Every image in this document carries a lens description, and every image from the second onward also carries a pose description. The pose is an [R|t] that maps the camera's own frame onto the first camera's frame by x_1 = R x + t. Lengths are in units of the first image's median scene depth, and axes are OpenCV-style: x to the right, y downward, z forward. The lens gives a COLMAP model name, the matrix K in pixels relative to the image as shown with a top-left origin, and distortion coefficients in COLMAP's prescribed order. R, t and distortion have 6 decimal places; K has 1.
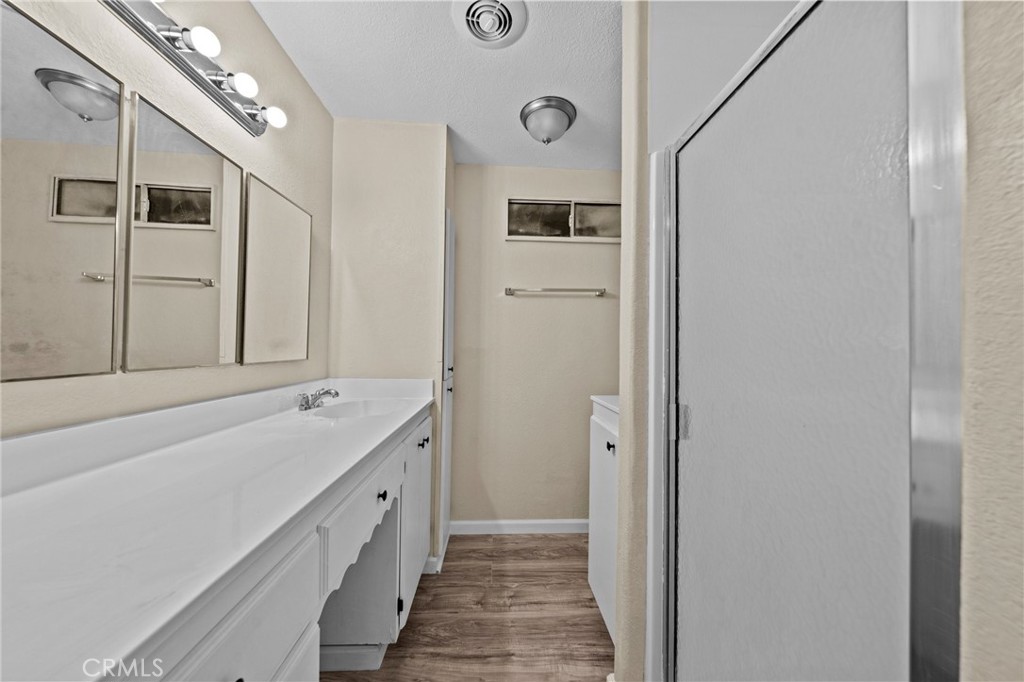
lens RADIAL K [[350.2, 0, 508.2], [0, 350.2, 341.2], [0, 0, 1]] dist [-0.003592, 0.000554]
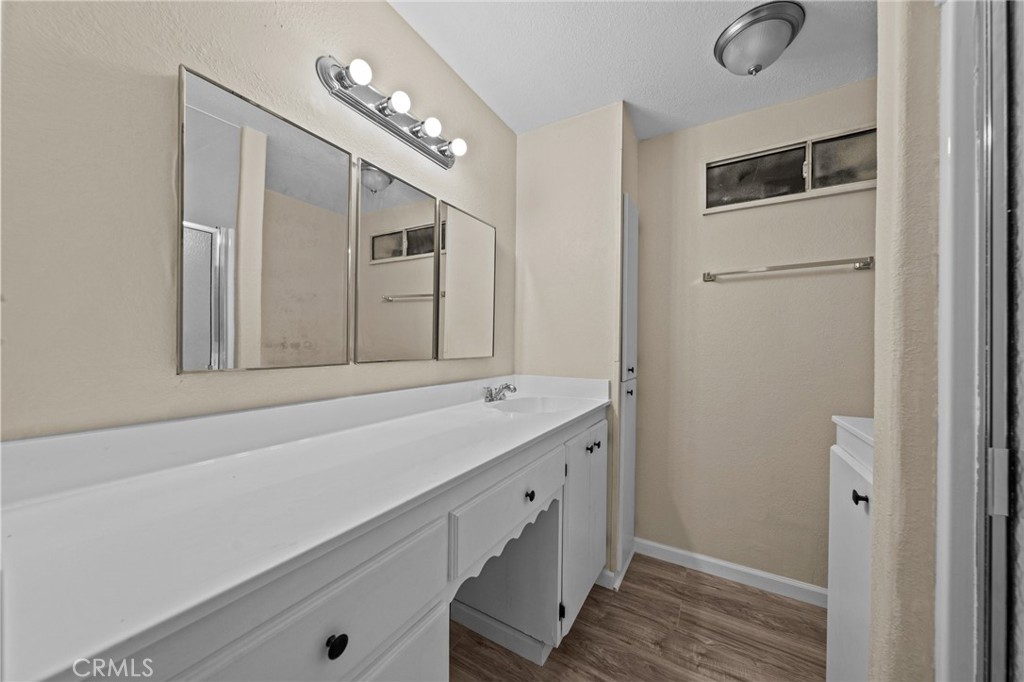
lens RADIAL K [[350.2, 0, 508.9], [0, 350.2, 342.9], [0, 0, 1]] dist [-0.003592, 0.000554]
pose [[0.837566, -0.009348, -0.546256, 0.073170], [0.012642, 0.999918, 0.002272, 0.005267], [0.546190, -0.008809, 0.837615, 0.080208]]
